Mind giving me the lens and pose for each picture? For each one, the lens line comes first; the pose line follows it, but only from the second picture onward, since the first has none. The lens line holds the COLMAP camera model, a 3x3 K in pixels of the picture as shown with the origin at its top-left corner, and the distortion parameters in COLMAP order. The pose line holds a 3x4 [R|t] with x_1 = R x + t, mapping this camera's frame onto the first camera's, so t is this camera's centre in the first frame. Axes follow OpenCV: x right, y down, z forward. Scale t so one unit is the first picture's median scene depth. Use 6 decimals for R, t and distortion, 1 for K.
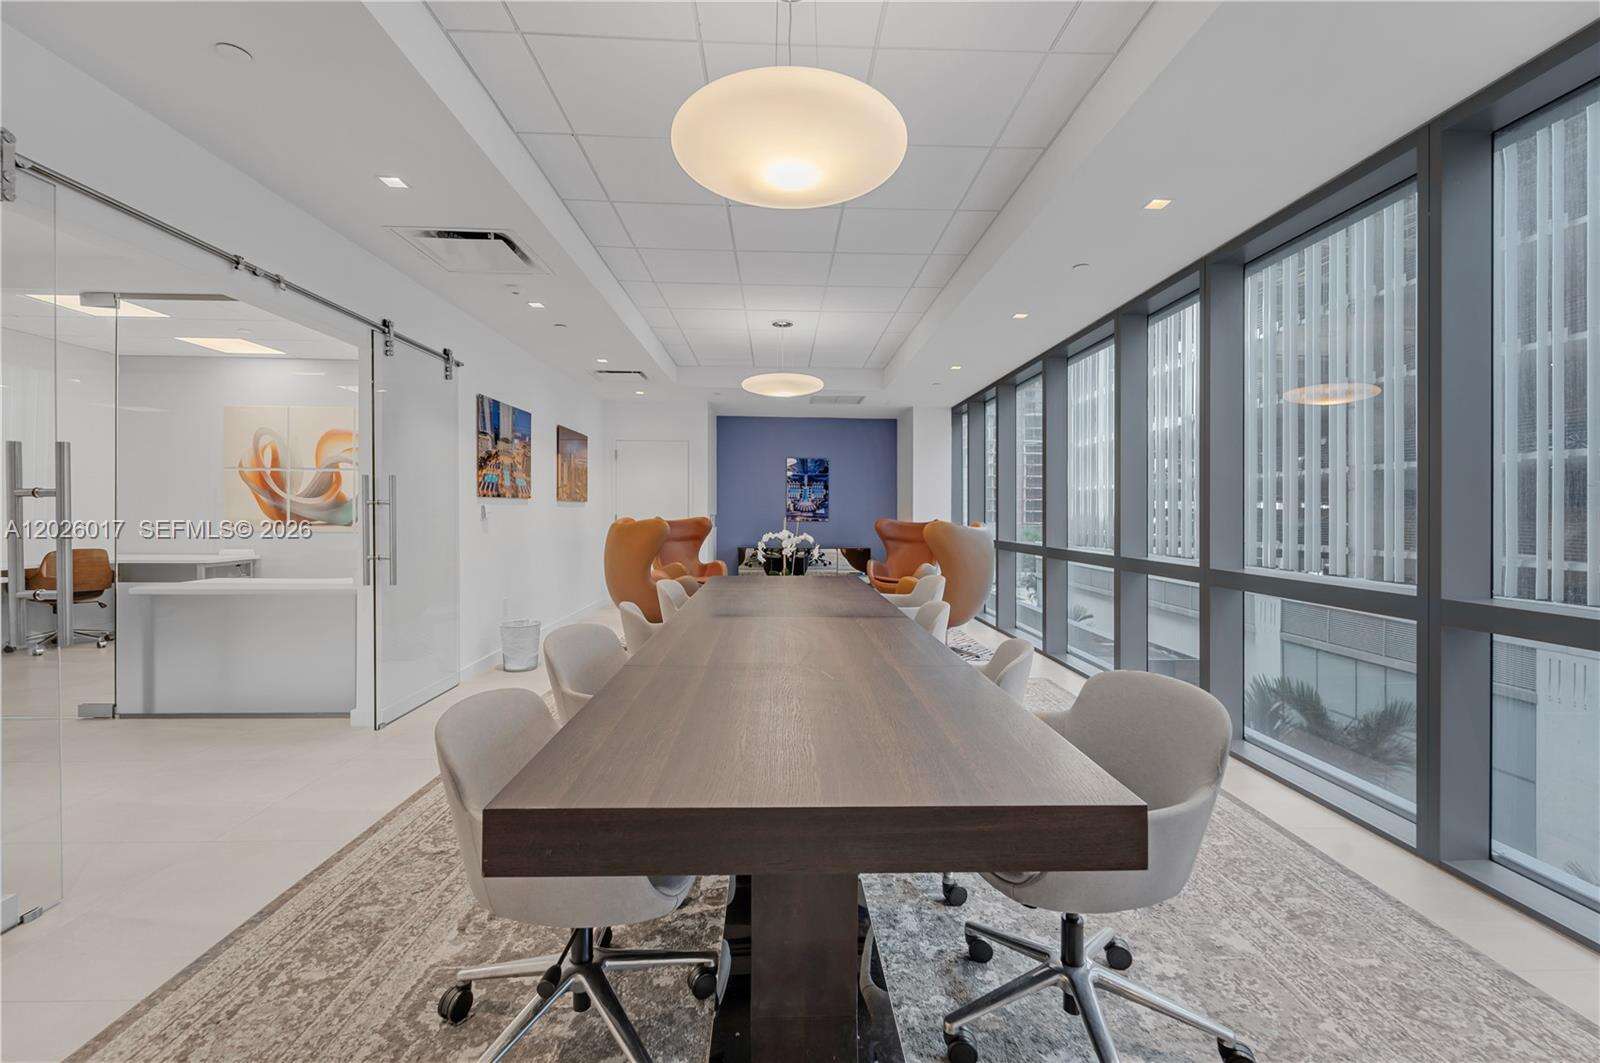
lens RADIAL K [[663.6, 0, 801.4], [0, 663.6, 508.8], [0, 0, 1]] dist [-0.002630, -0.000496]
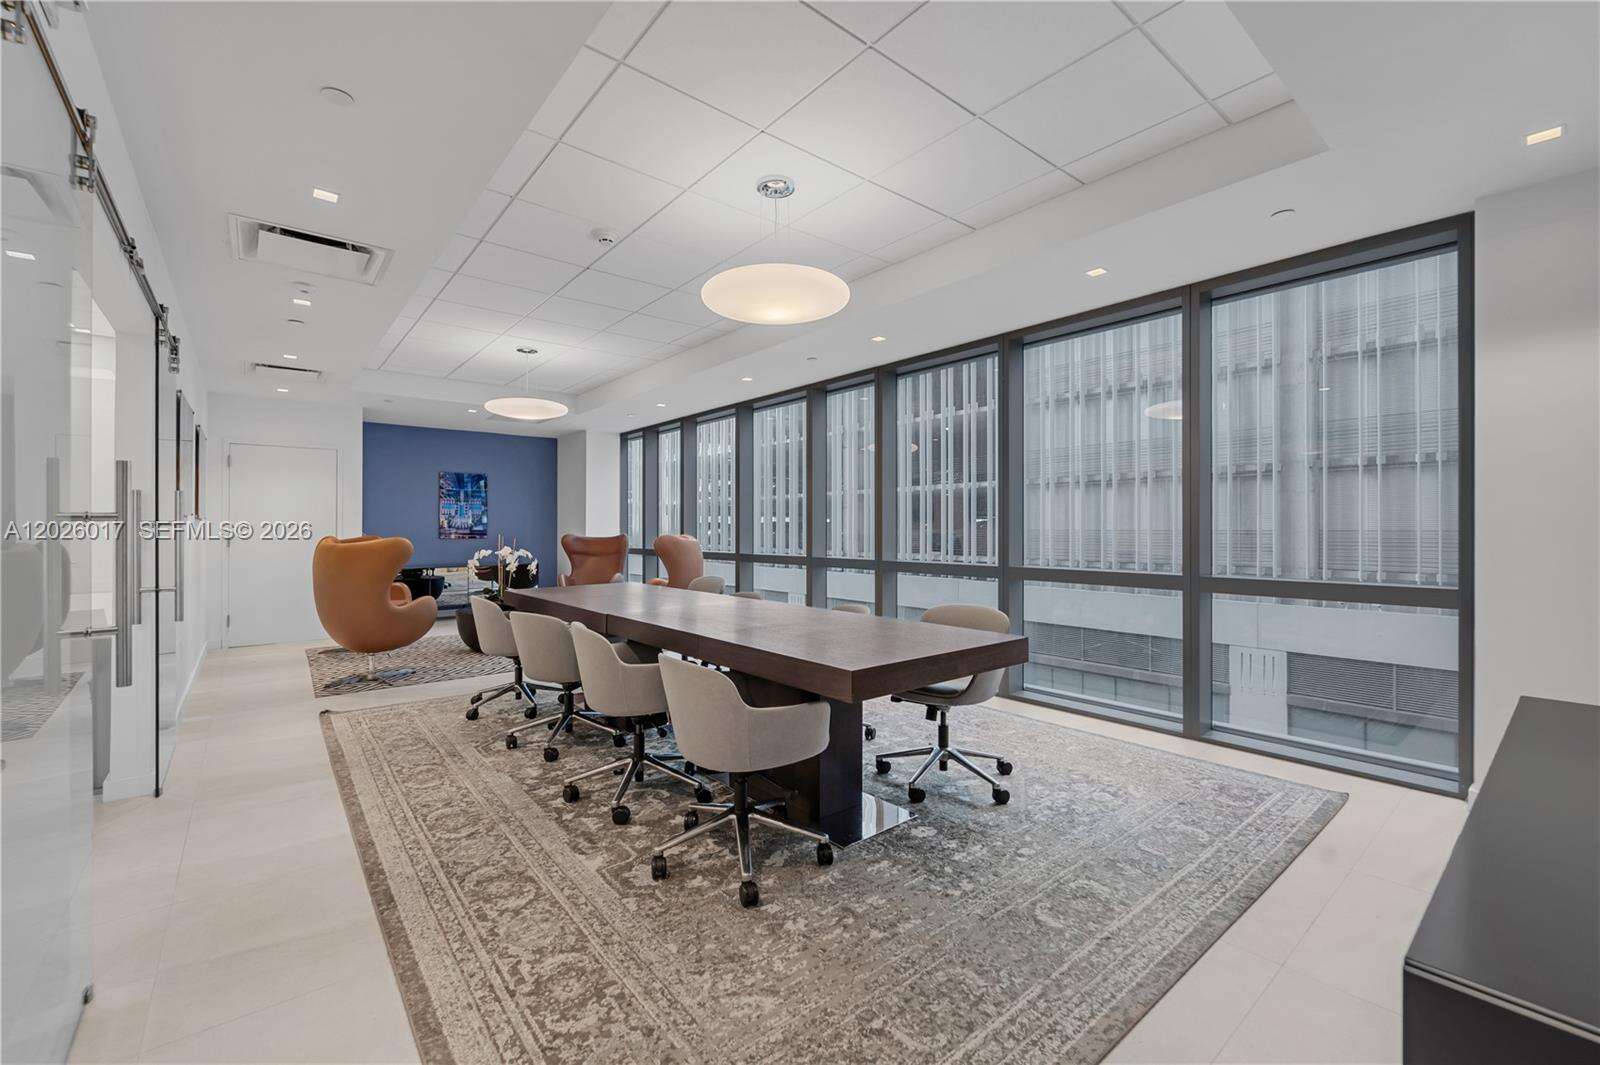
lens RADIAL K [[660.7, 0, 799.7], [0, 660.7, 521.7], [0, 0, 1]] dist [0.000790, 0.000073]
pose [[0.793908, -0.005739, 0.608011, -0.280760], [0.007641, 0.999971, -0.000540, -0.002571], [-0.607990, 0.005075, 0.793928, -0.083957]]
